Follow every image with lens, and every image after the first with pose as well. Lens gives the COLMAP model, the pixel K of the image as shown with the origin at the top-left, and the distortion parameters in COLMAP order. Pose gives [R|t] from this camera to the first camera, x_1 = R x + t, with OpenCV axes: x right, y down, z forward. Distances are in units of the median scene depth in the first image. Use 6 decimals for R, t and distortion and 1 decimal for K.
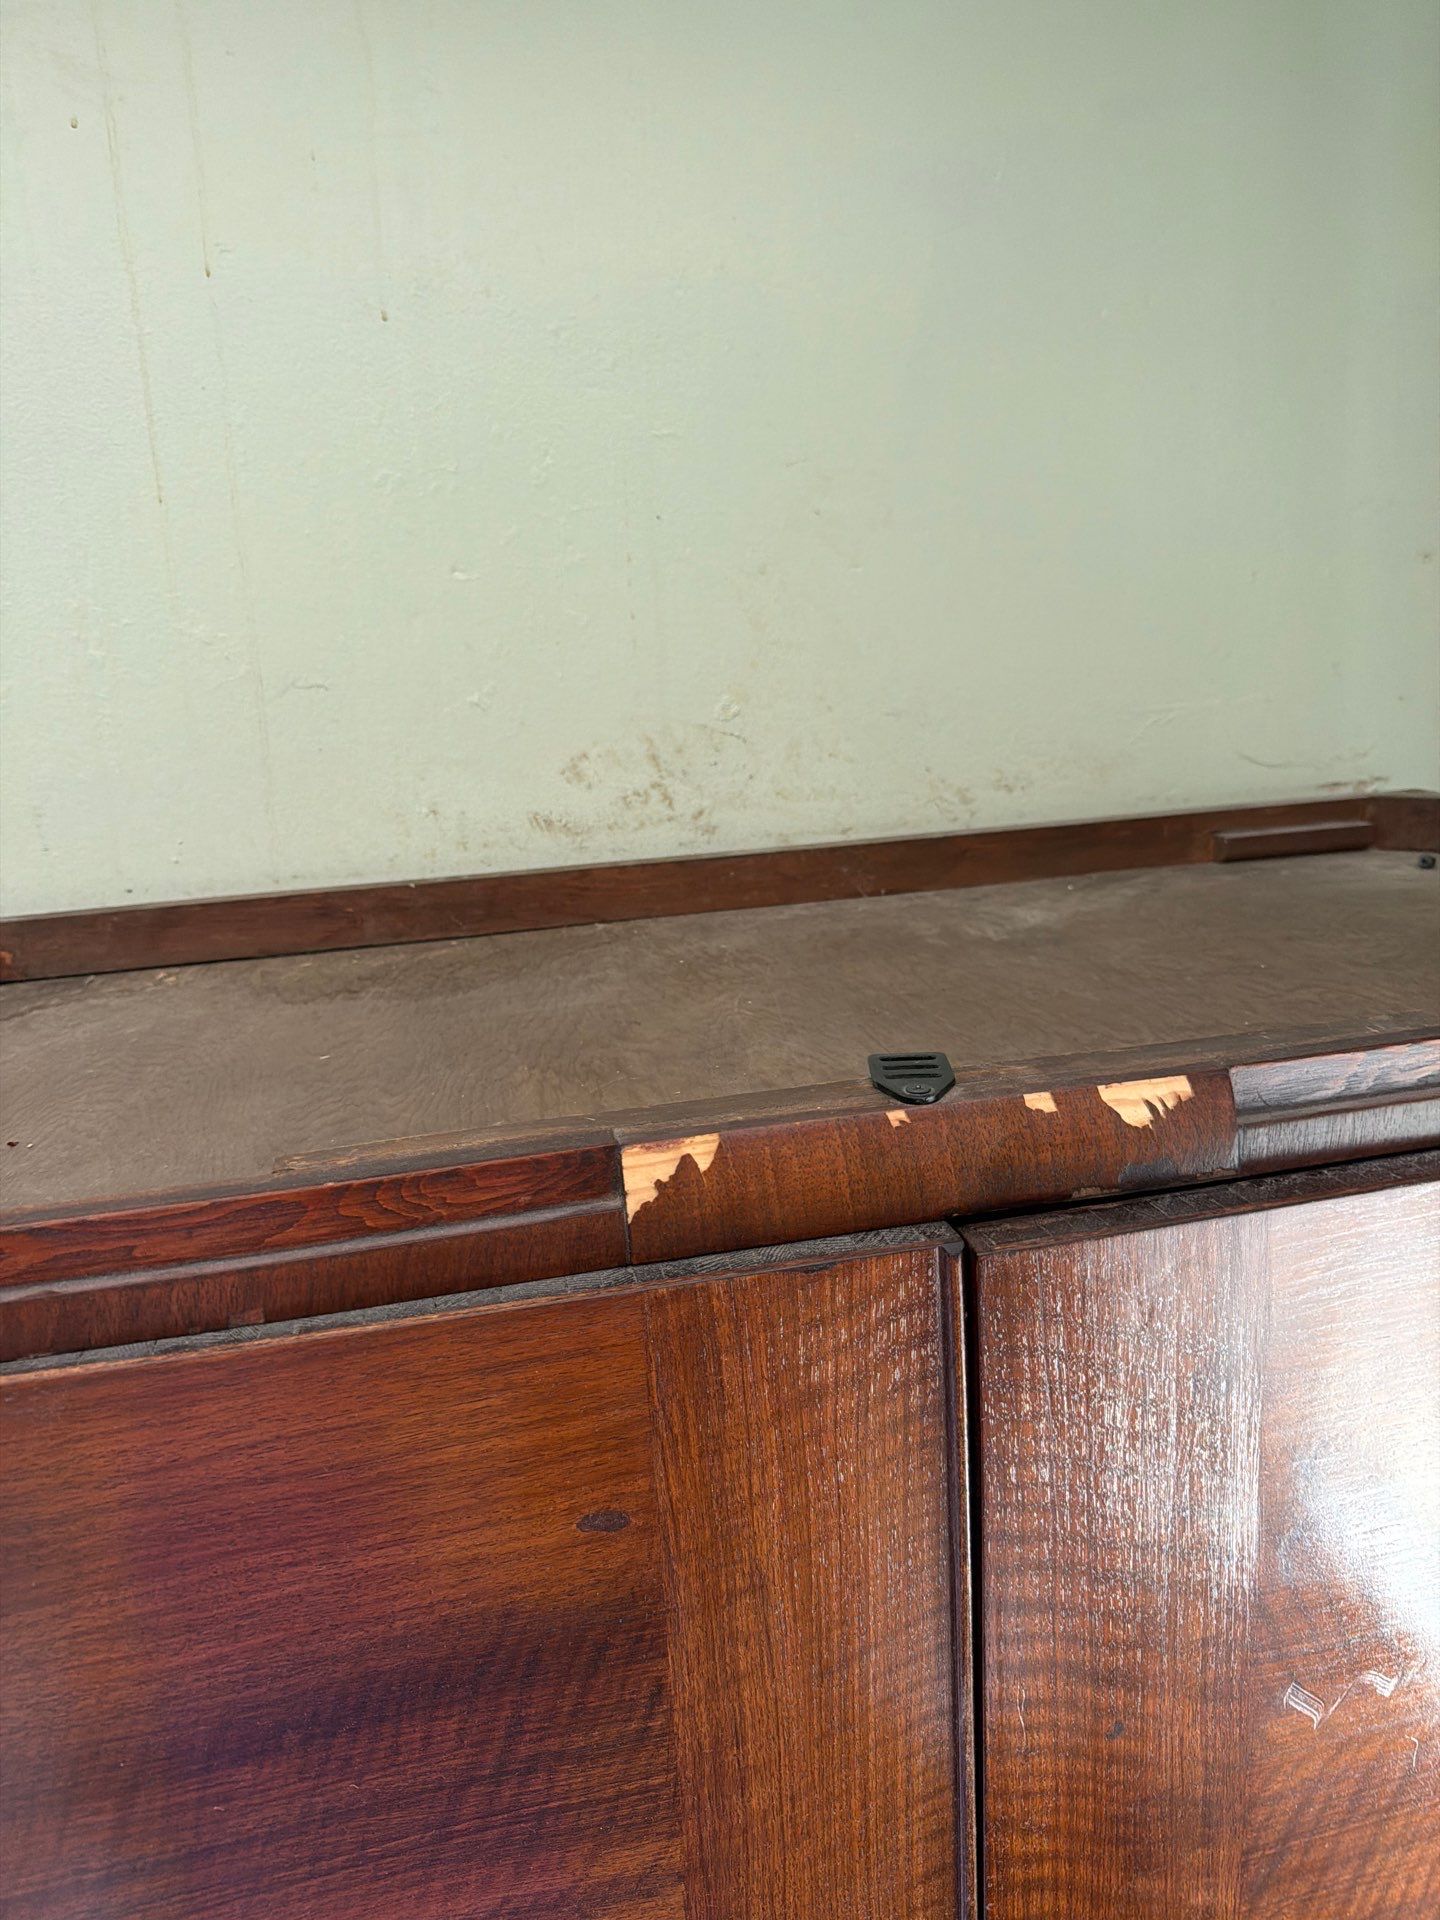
lens RADIAL K [[1377.8, 0, 728.7], [0, 1377.8, 960.1], [0, 0, 1]] dist [-0.006690, -0.007929]
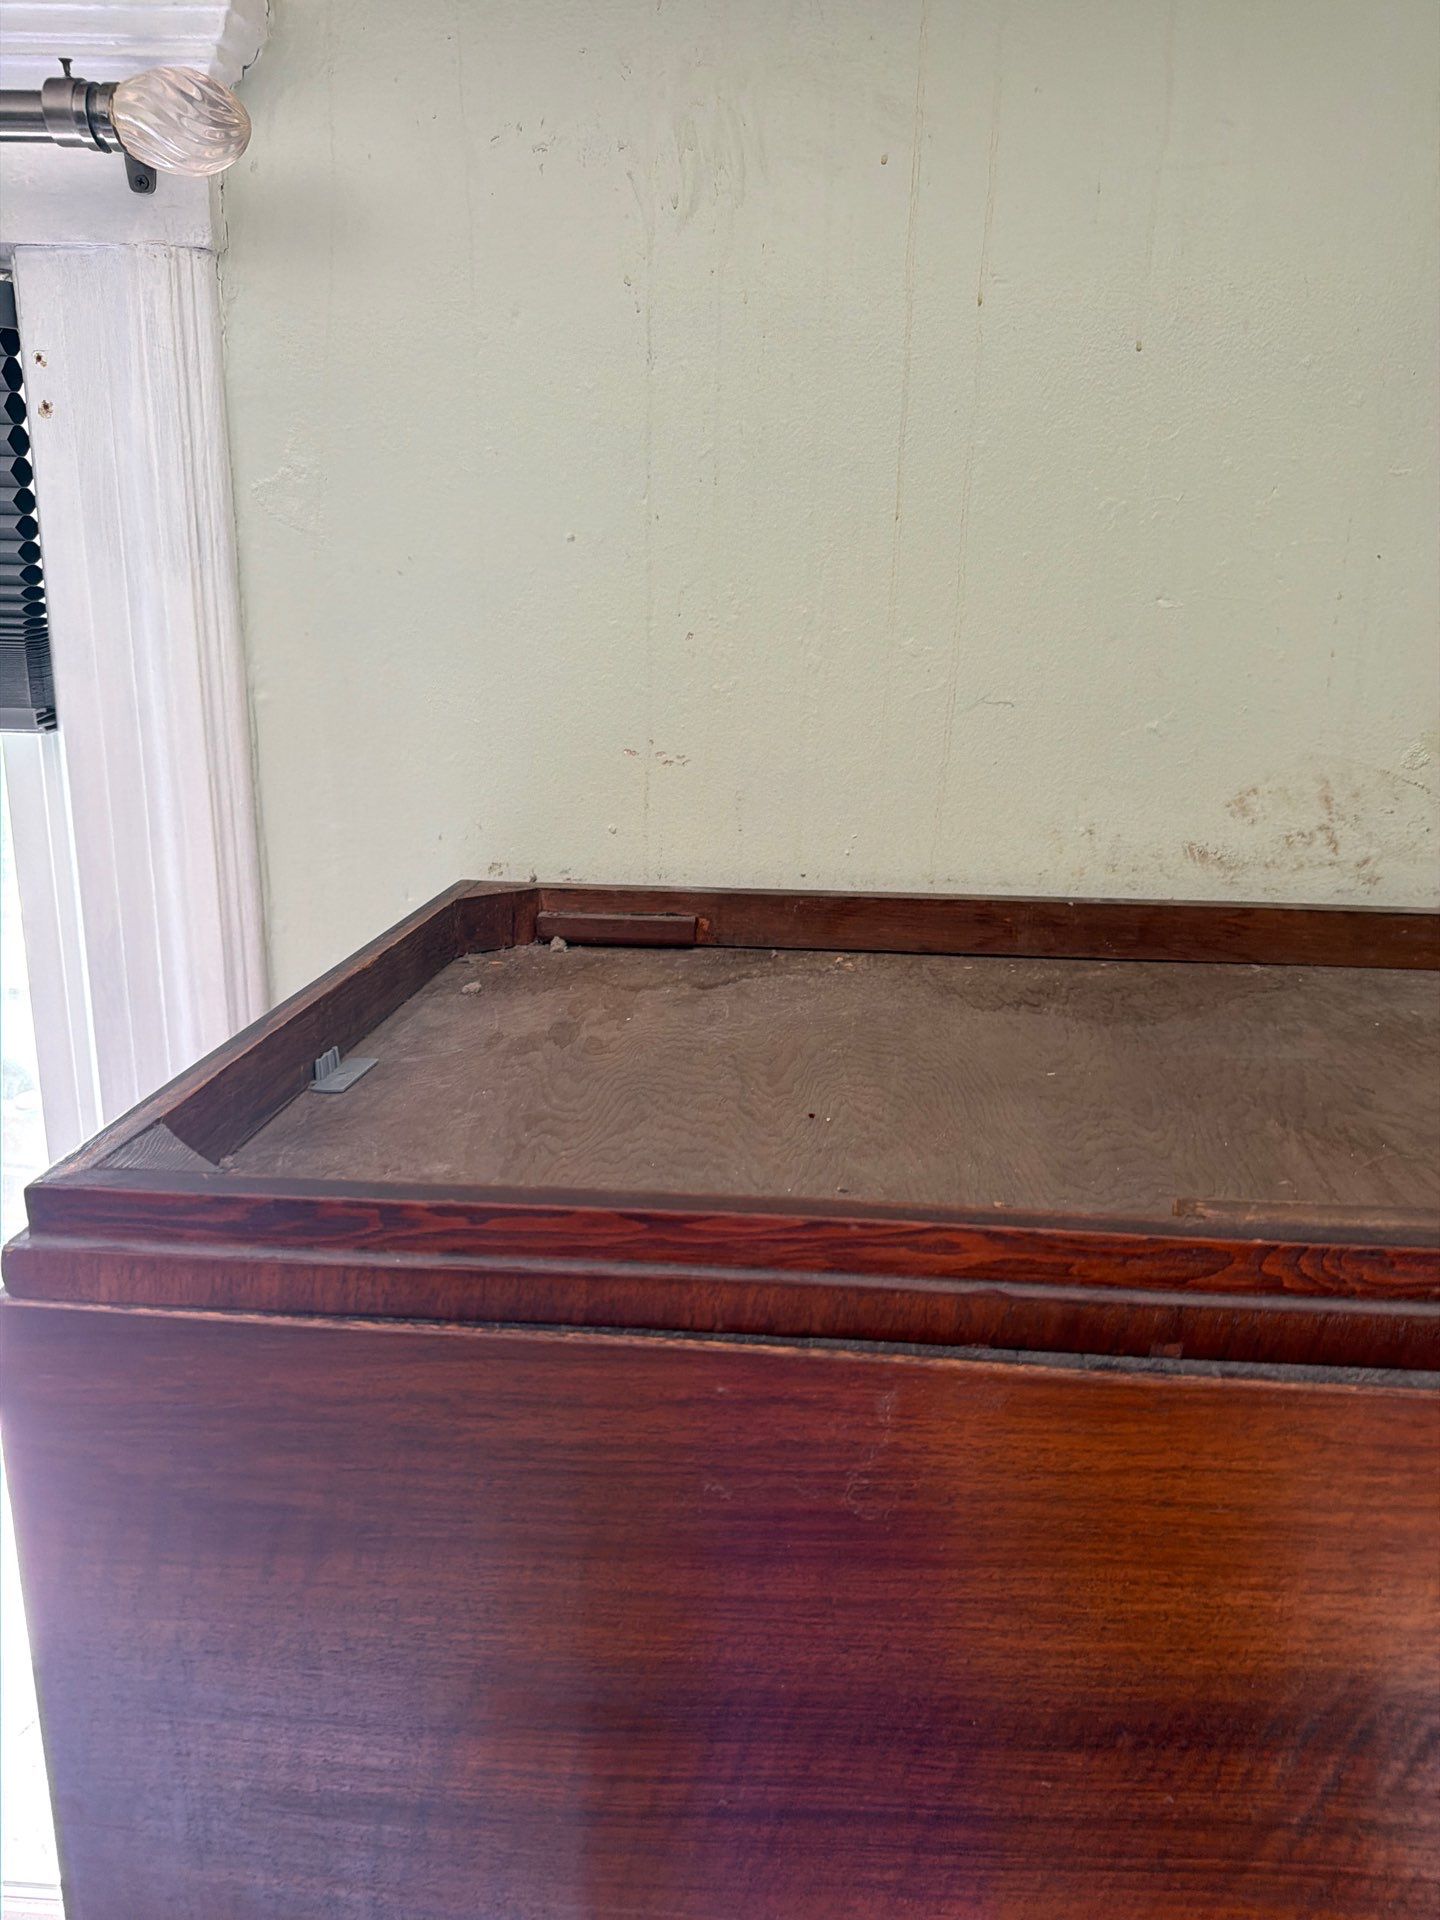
lens RADIAL K [[1393.3, 0, 725.3], [0, 1393.3, 957.6], [0, 0, 1]] dist [0.073720, -0.113375]
pose [[0.952624, 0.142586, -0.268658, -0.400625], [-0.138192, 0.989776, 0.035298, -0.032260], [0.270944, 0.003500, 0.962589, -0.142084]]
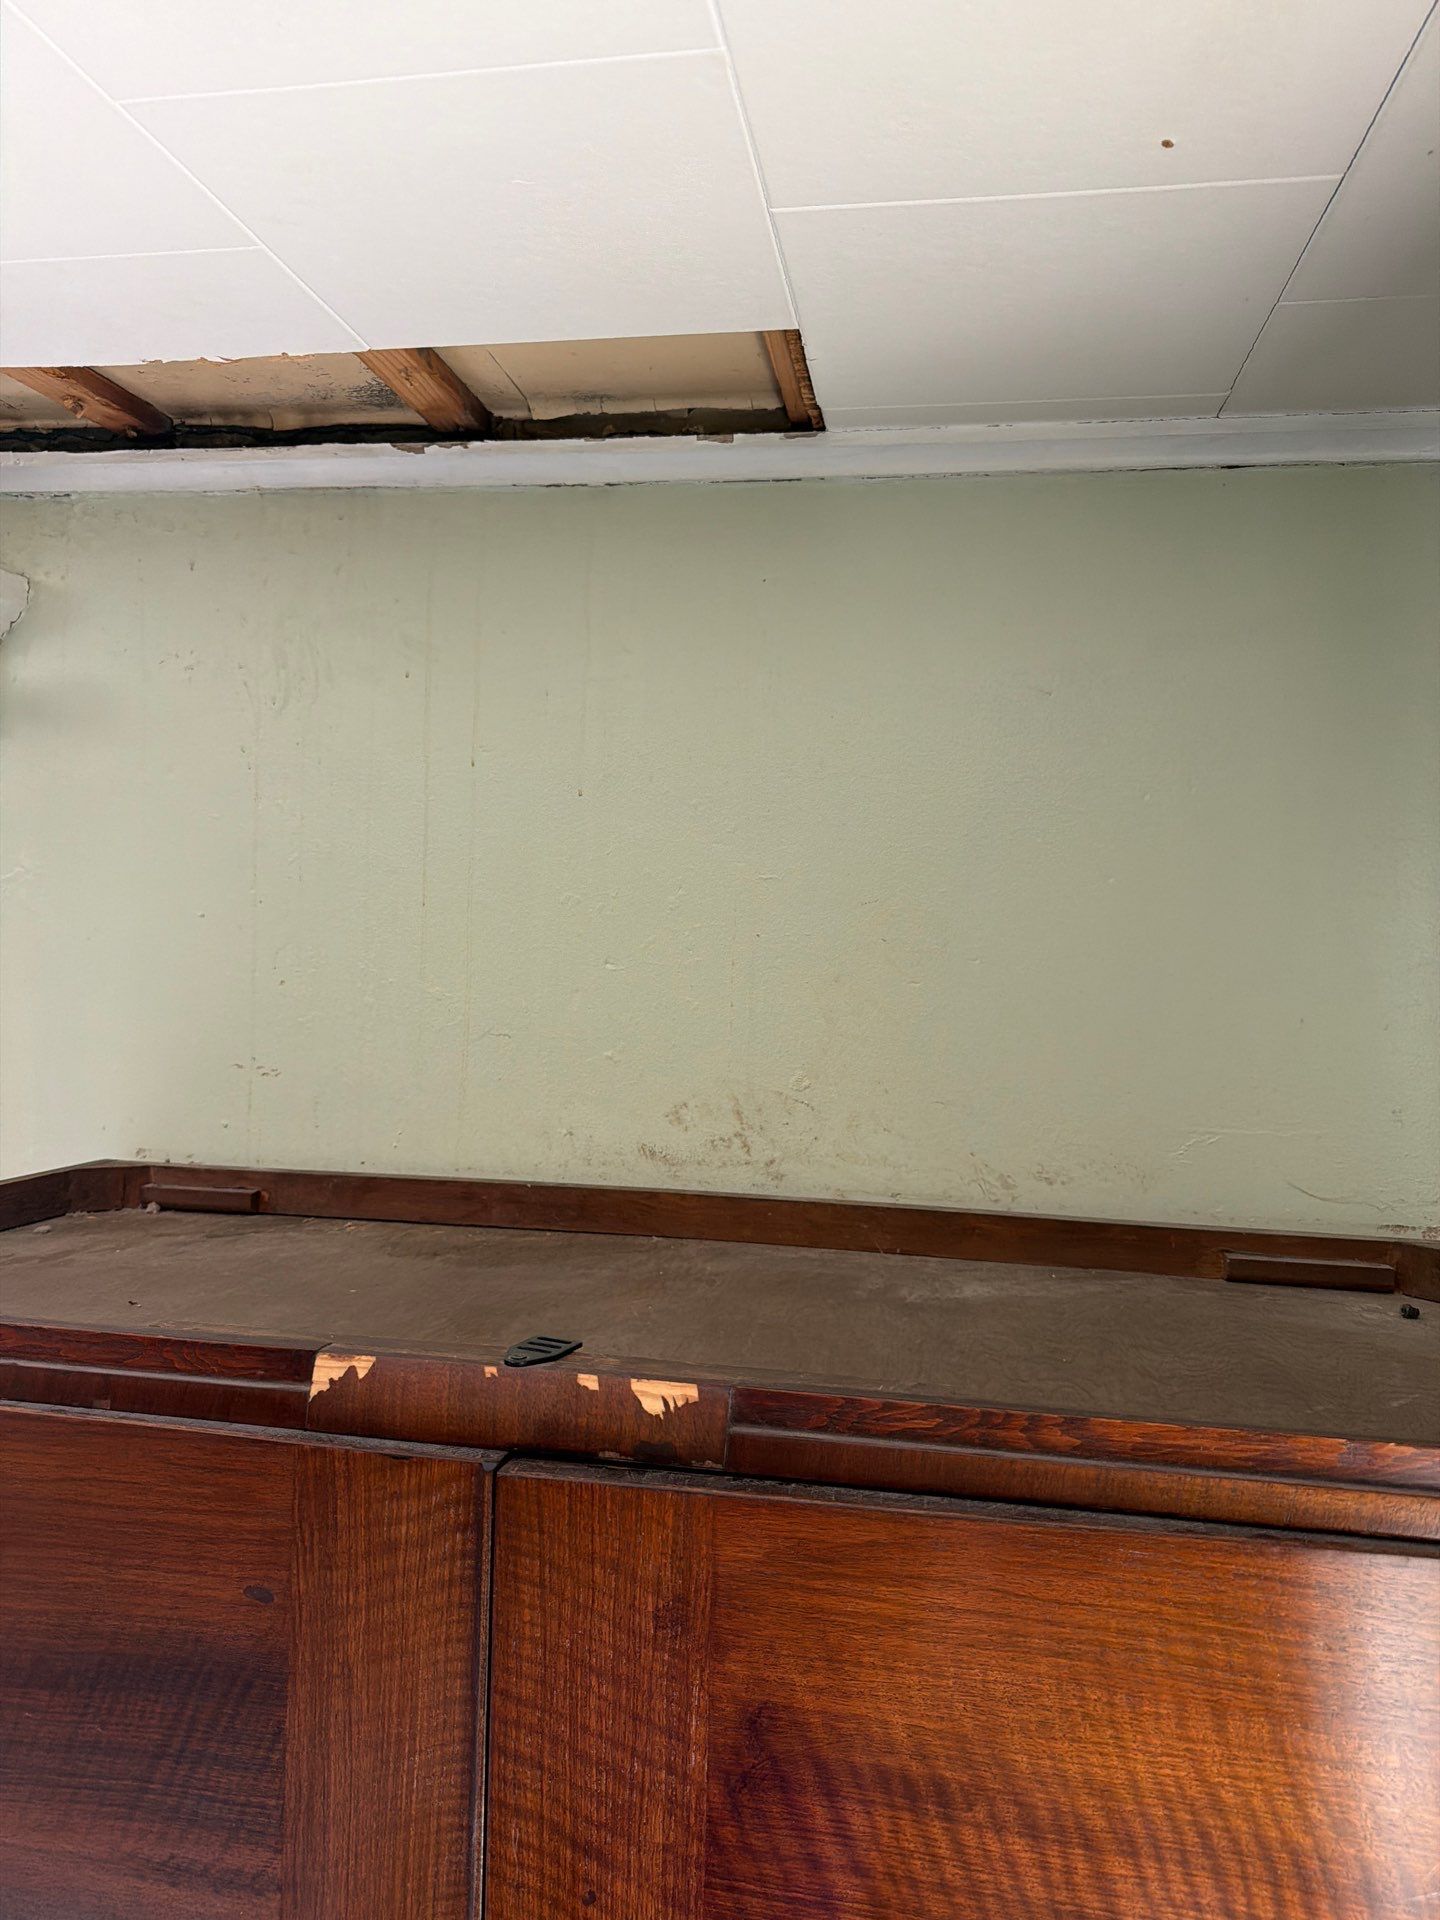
lens RADIAL K [[1407.7, 0, 710.7], [0, 1407.7, 954.3], [0, 0, 1]] dist [0.031072, -0.030081]
pose [[0.911953, 0.079450, -0.402528, 0.979413], [-0.170048, 0.966034, -0.194581, -0.074016], [0.373396, 0.245898, 0.894488, -0.444052]]
